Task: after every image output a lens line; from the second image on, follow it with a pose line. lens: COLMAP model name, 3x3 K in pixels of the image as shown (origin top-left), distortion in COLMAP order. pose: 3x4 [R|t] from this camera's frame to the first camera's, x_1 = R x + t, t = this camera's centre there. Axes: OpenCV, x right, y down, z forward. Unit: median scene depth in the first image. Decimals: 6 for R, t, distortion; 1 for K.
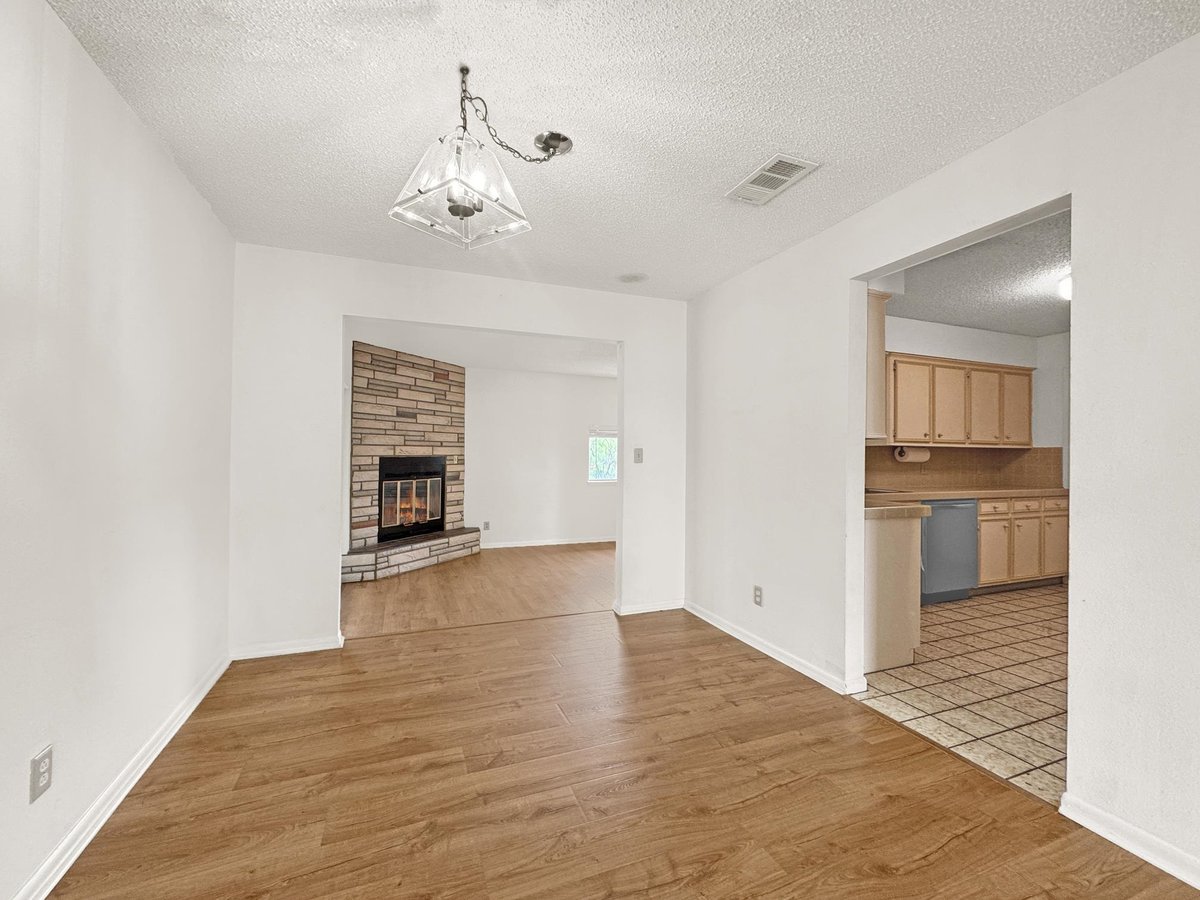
lens RADIAL K [[474.4, 0, 627.9], [0, 474.4, 450.3], [0, 0, 1]] dist [-0.005987, 0.000753]
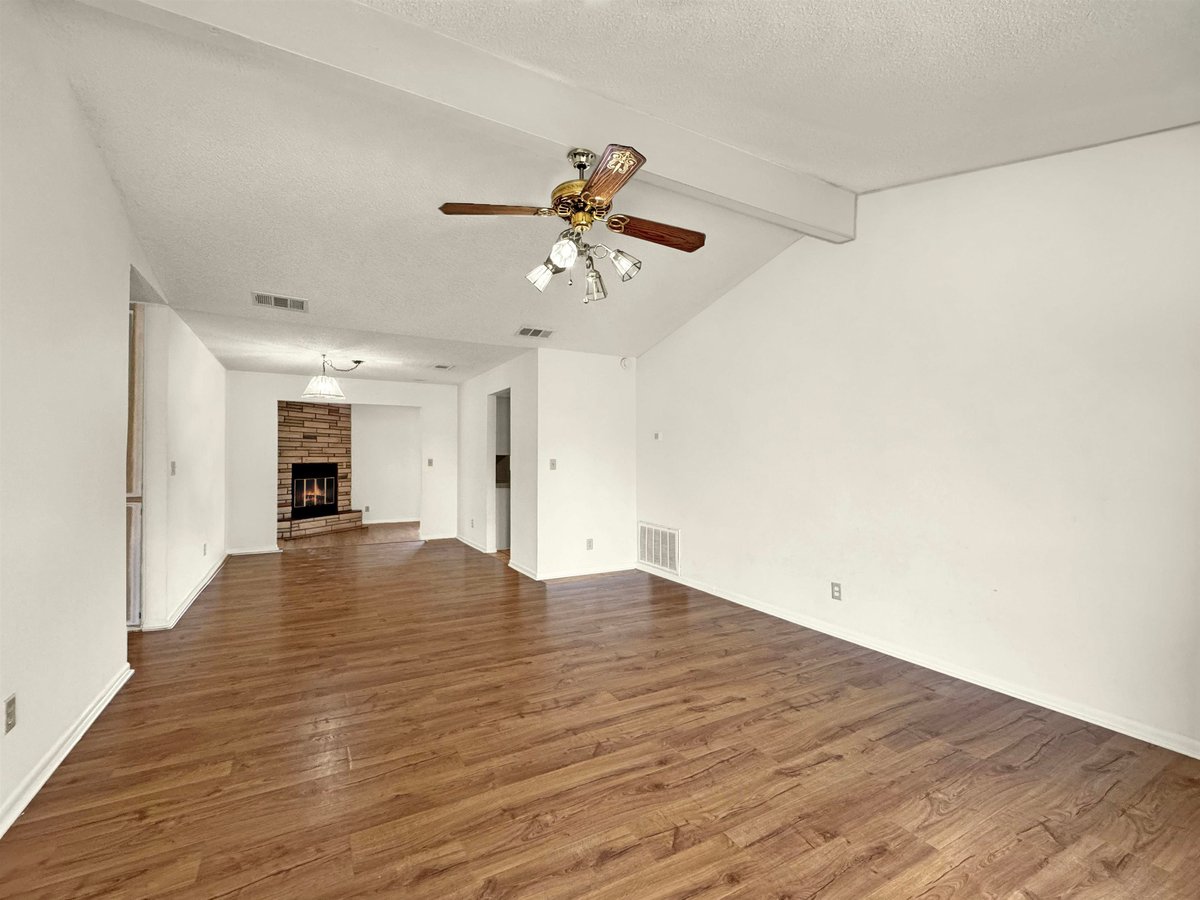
lens RADIAL K [[474.4, 0, 607.0], [0, 474.4, 448.9], [0, 0, 1]] dist [-0.005987, 0.000753]
pose [[0.992036, -0.014104, 0.125161, 0.313375], [0.015704, 0.999807, -0.011799, -0.001300], [-0.124971, 0.013671, 0.992066, -0.679775]]
